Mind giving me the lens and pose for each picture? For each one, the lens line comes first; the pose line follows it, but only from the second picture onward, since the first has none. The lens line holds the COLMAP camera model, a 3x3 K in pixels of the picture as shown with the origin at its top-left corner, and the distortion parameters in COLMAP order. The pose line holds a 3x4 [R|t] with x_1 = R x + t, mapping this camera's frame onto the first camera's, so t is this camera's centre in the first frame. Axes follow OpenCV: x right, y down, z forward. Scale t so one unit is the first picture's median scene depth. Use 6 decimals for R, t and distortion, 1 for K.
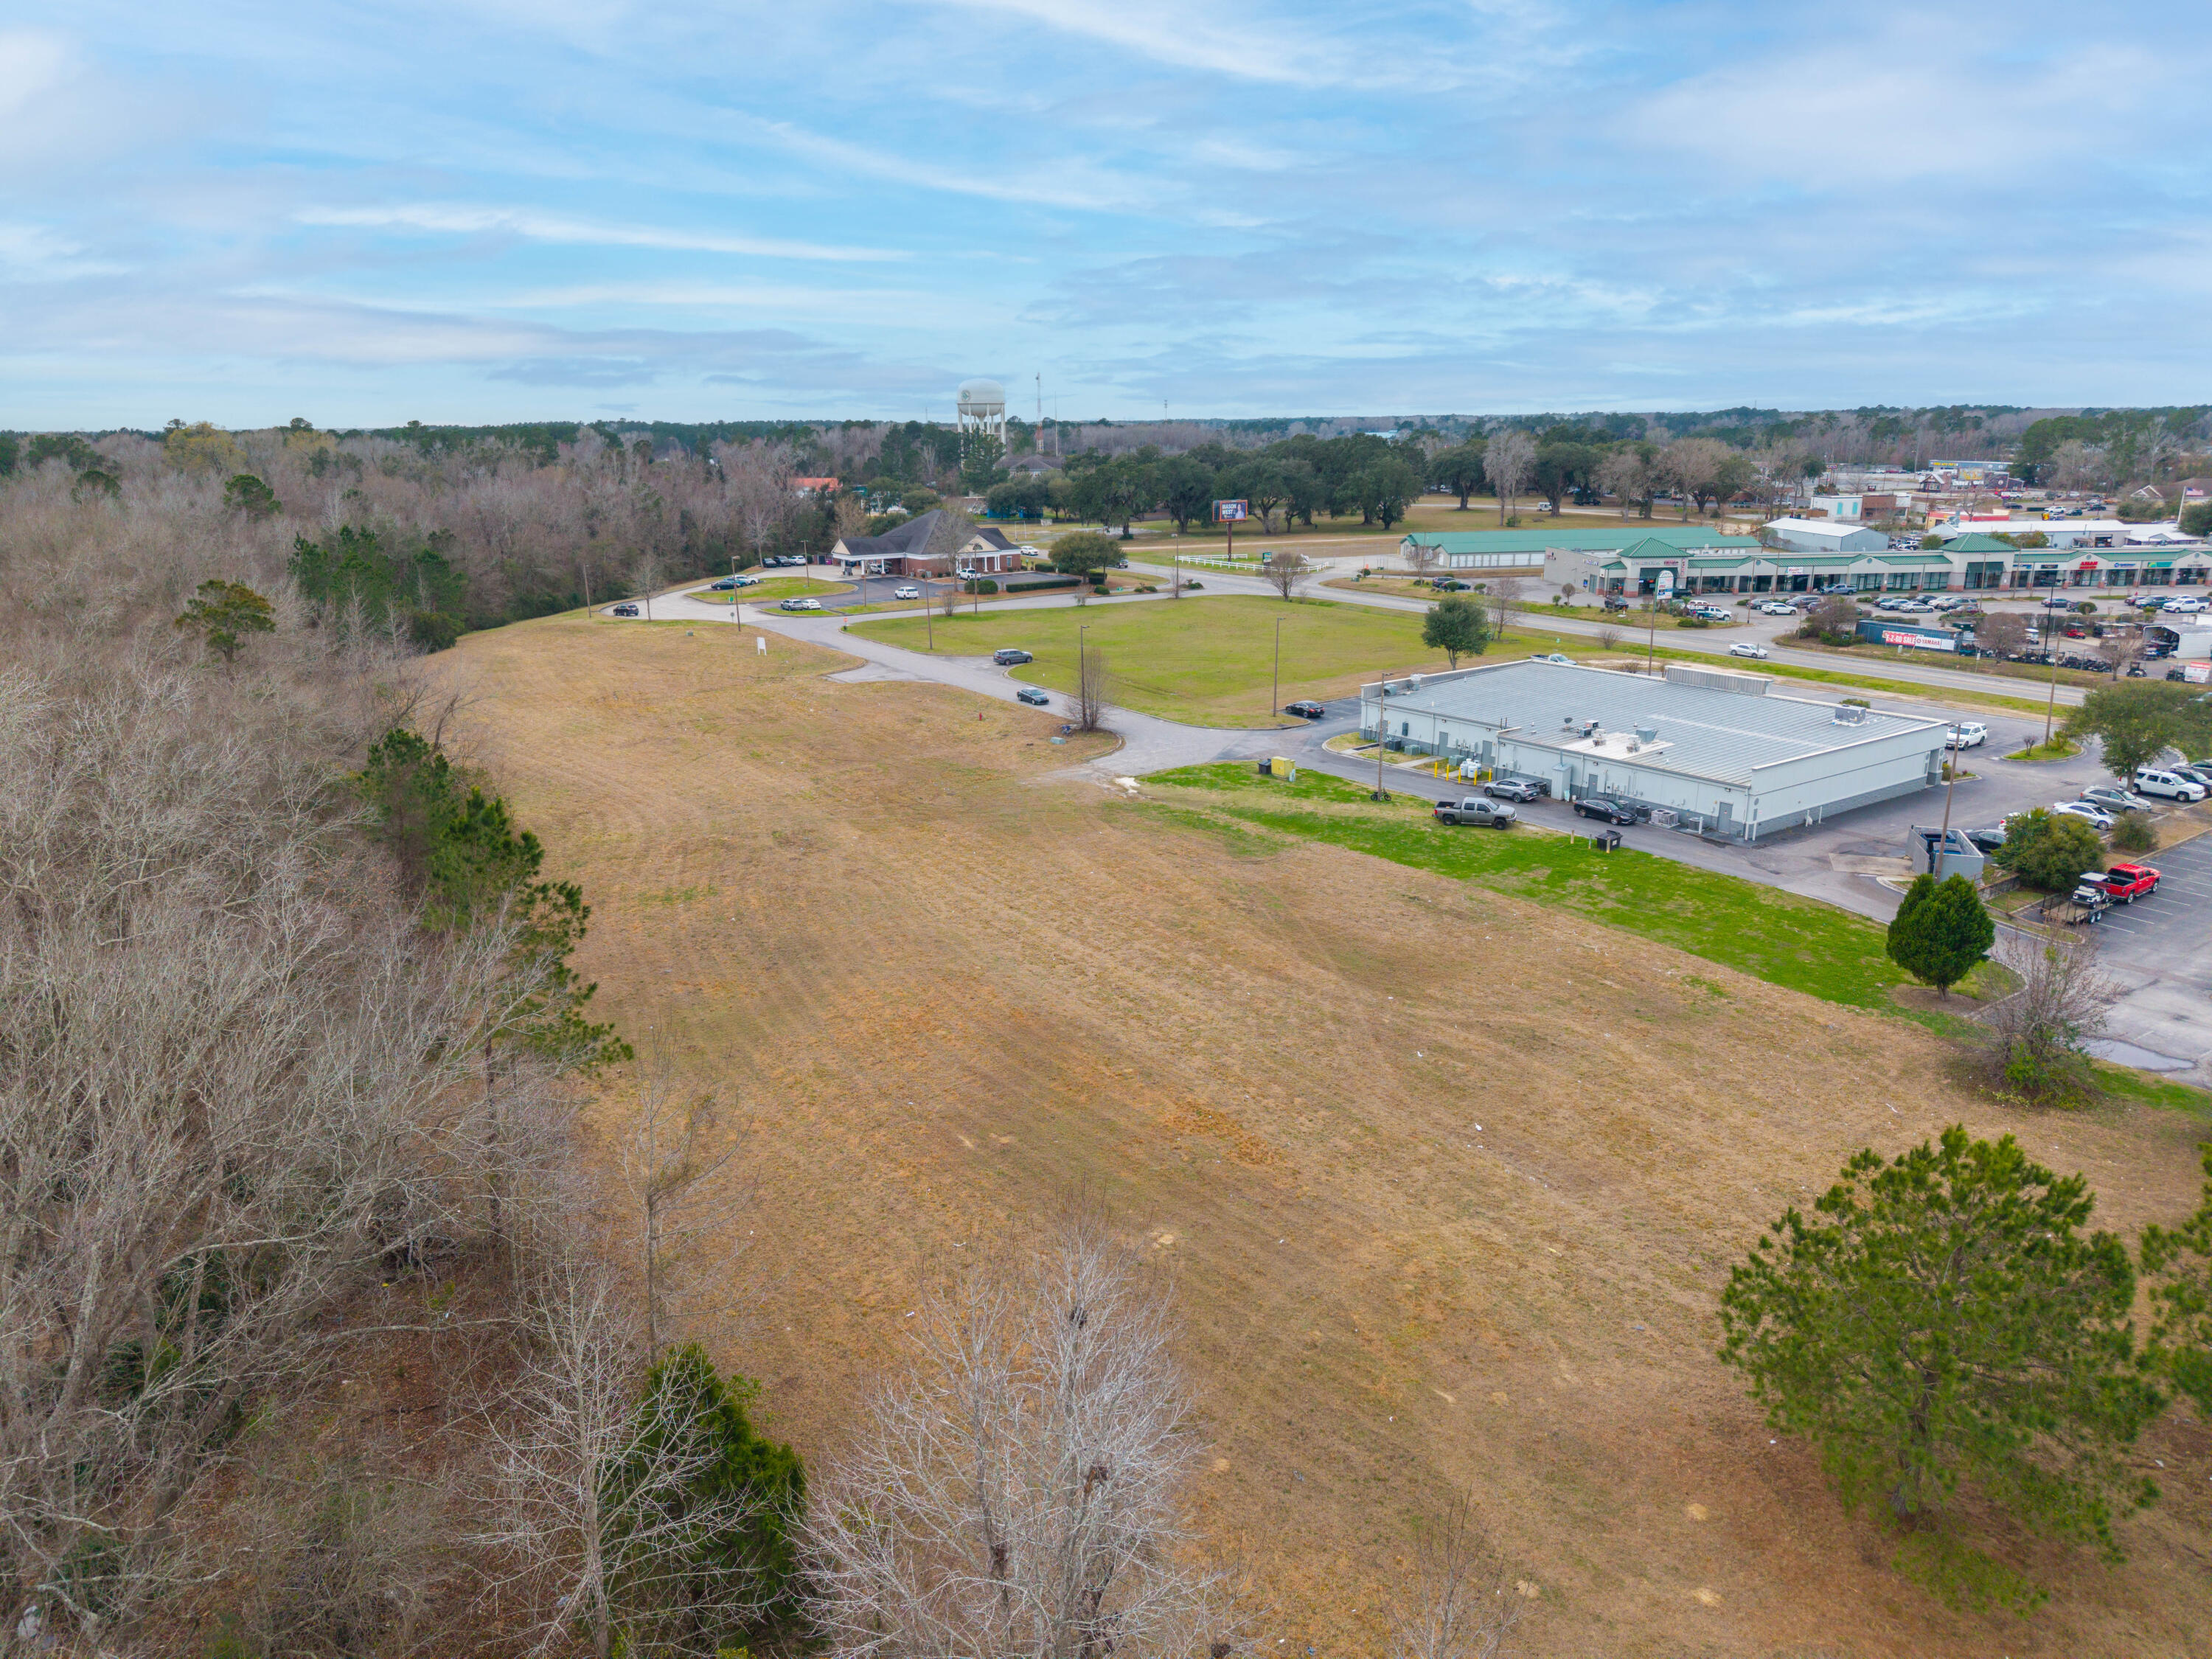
lens RADIAL K [[1486.1, 0, 1106.0], [0, 1486.1, 829.5], [0, 0, 1]] dist [0.047885, -0.058022]
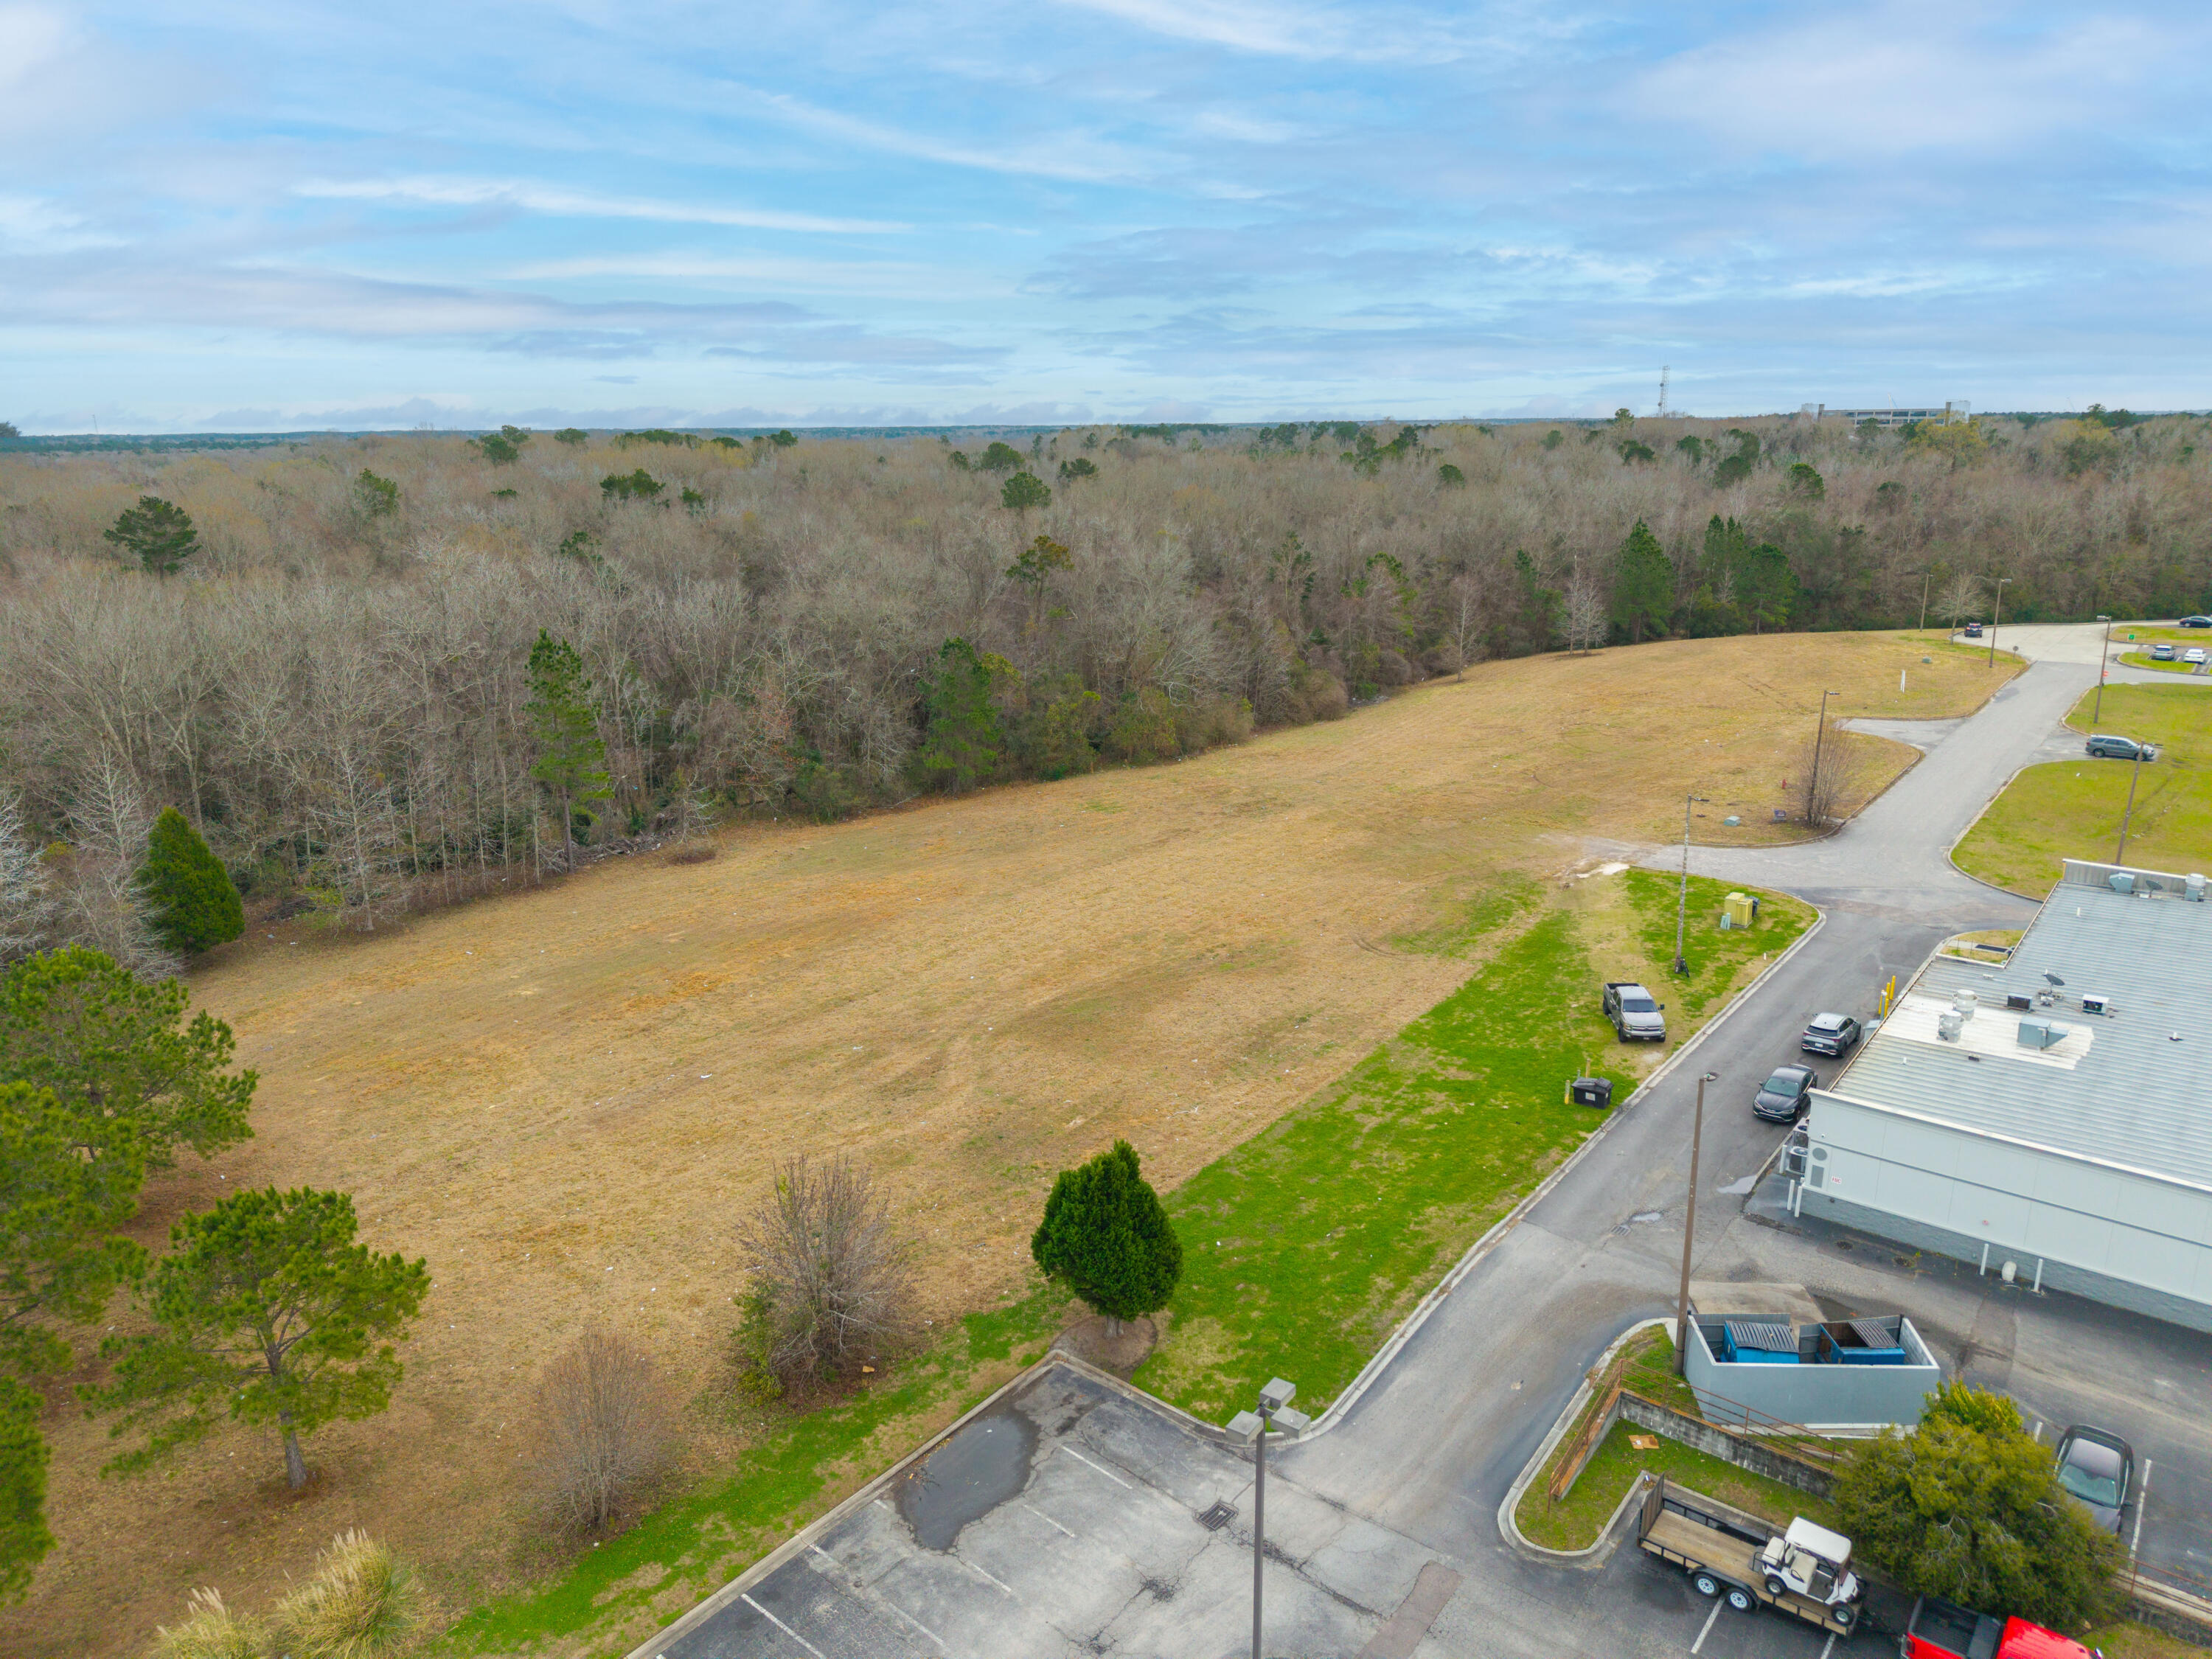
lens RADIAL K [[1499.0, 0, 1091.4], [0, 1499.0, 765.3], [0, 0, 1]] dist [0.055220, -0.058011]
pose [[0.255460, 0.220340, -0.941377, 0.954443], [-0.242830, 0.957095, 0.158122, -0.198230], [0.935828, 0.188201, 0.298004, 0.622484]]
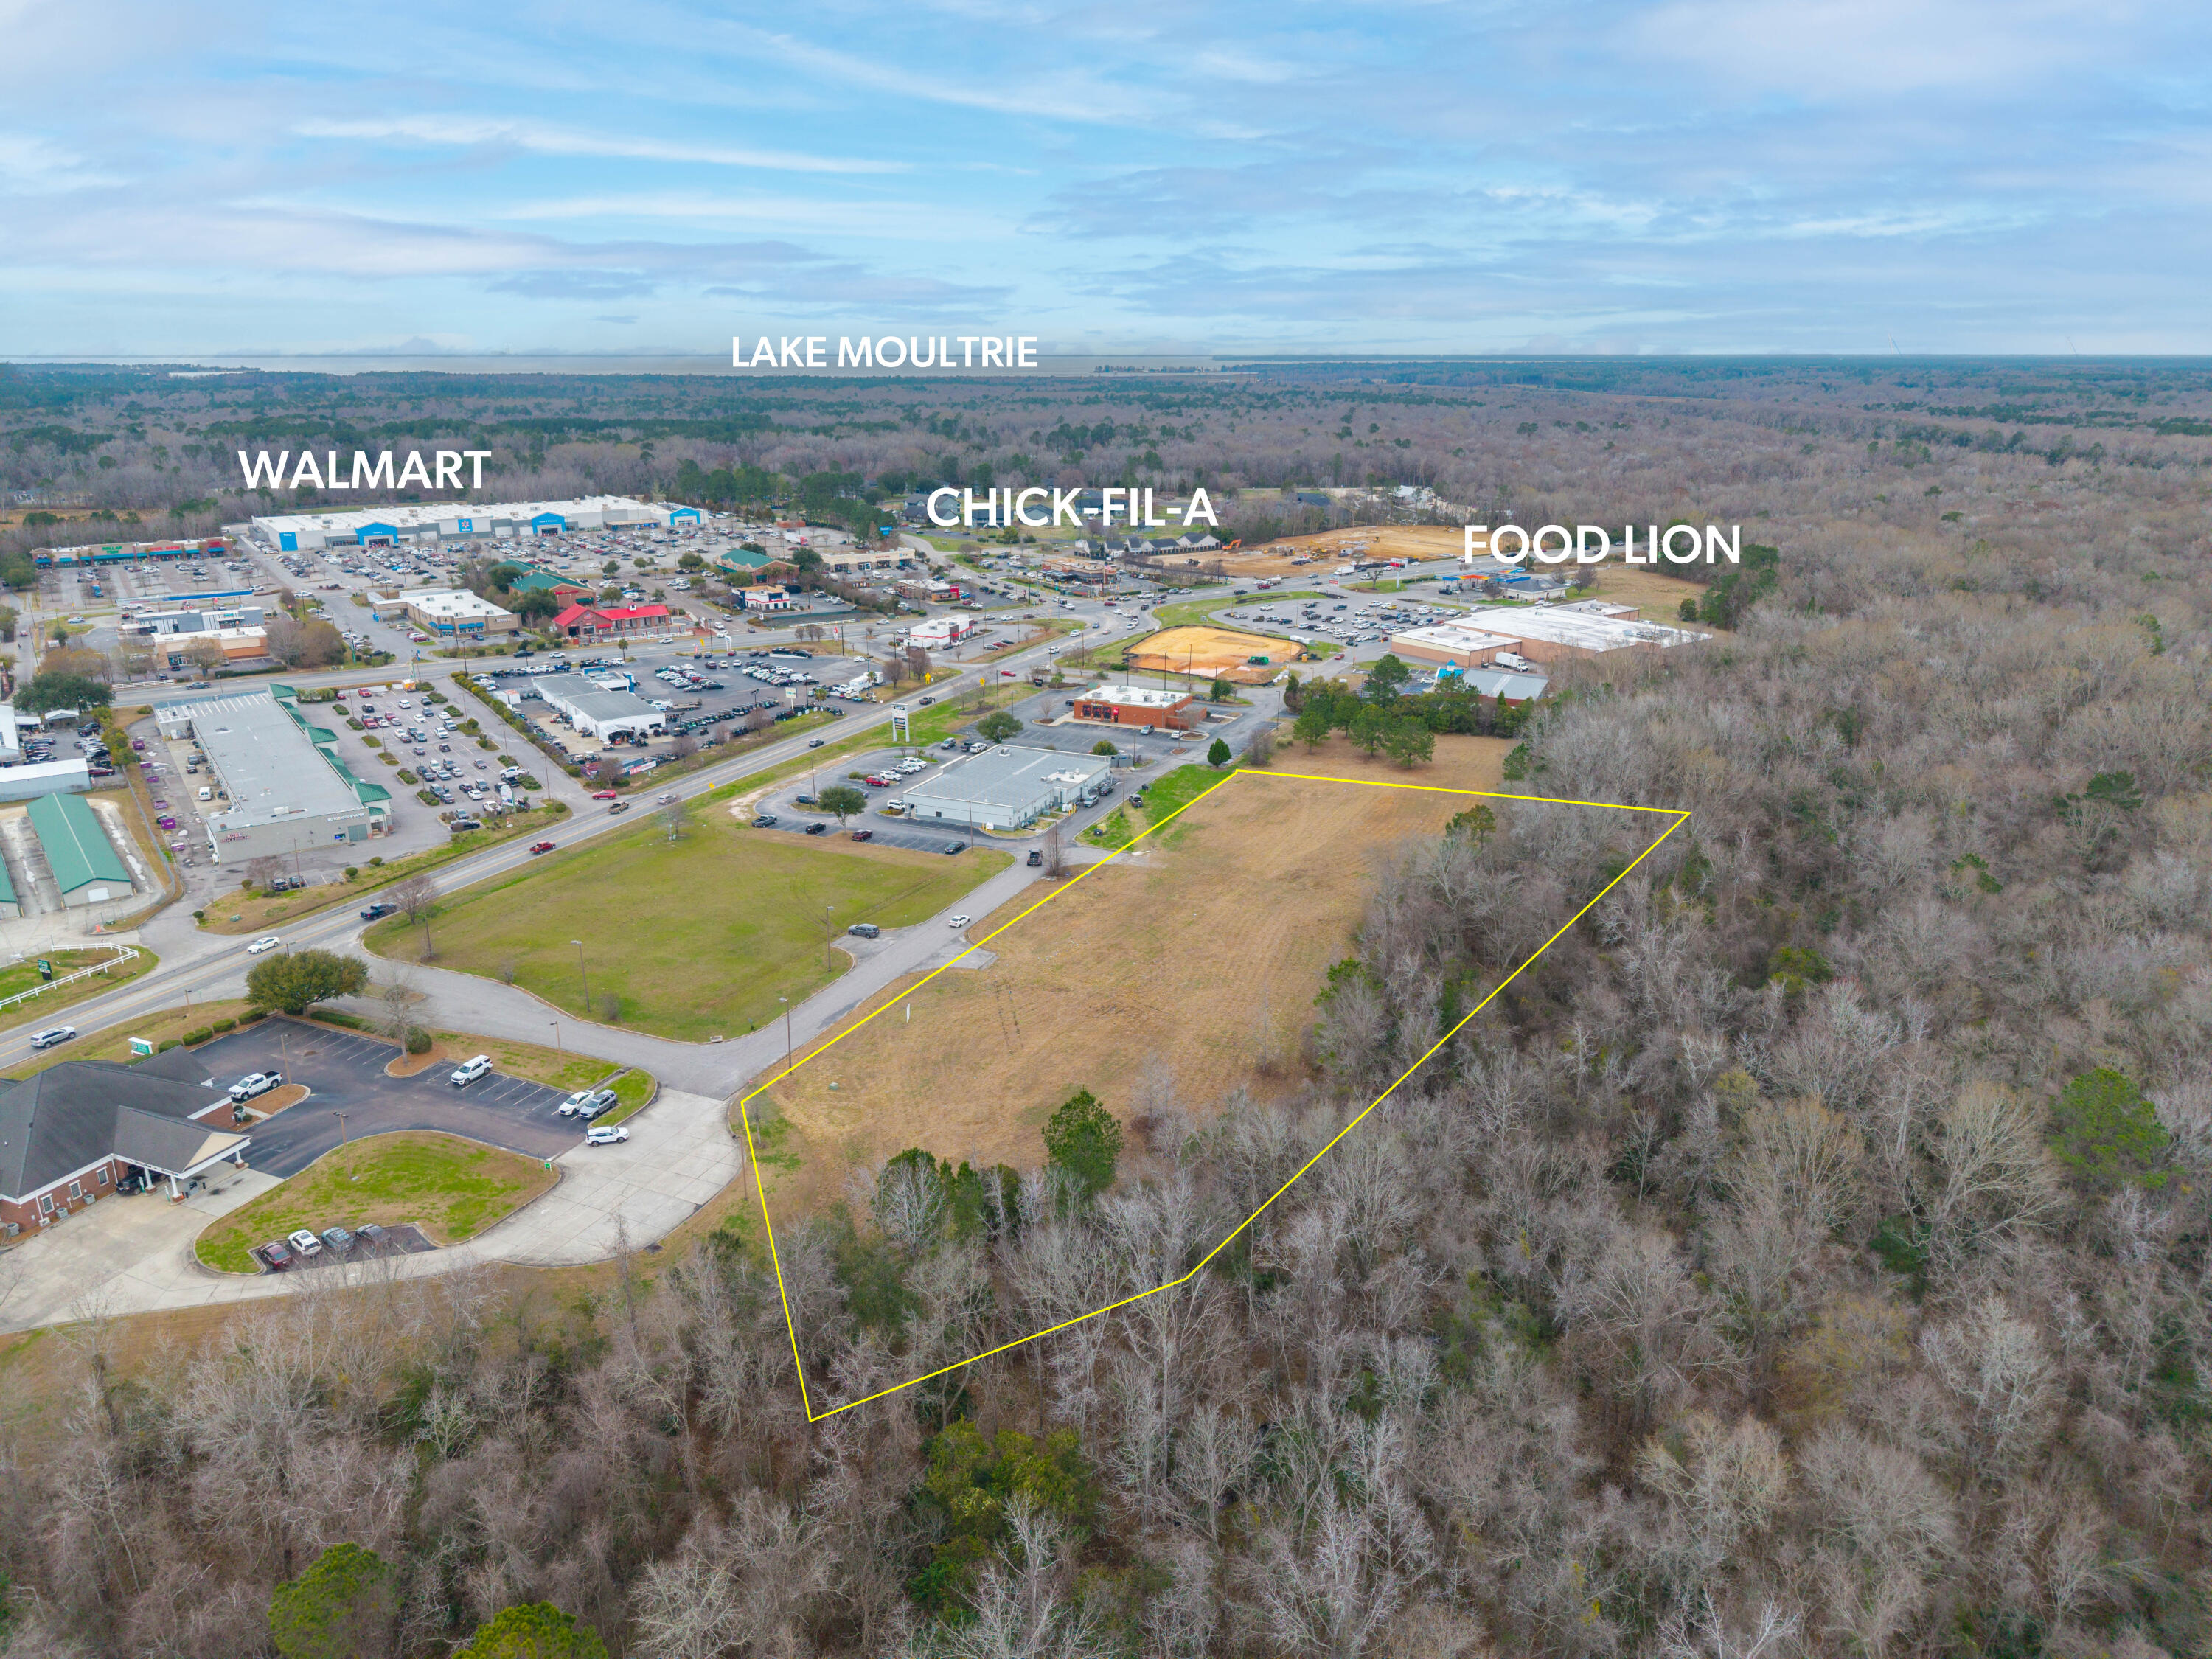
lens RADIAL K [[1486.1, 0, 1106.0], [0, 1486.1, 829.5], [0, 0, 1]] dist [0.047885, -0.058022]
pose [[-0.513041, -0.254086, 0.819896, -2.315163], [0.227040, 0.880996, 0.415089, -1.299962], [-0.827793, 0.399107, -0.394300, 2.508883]]
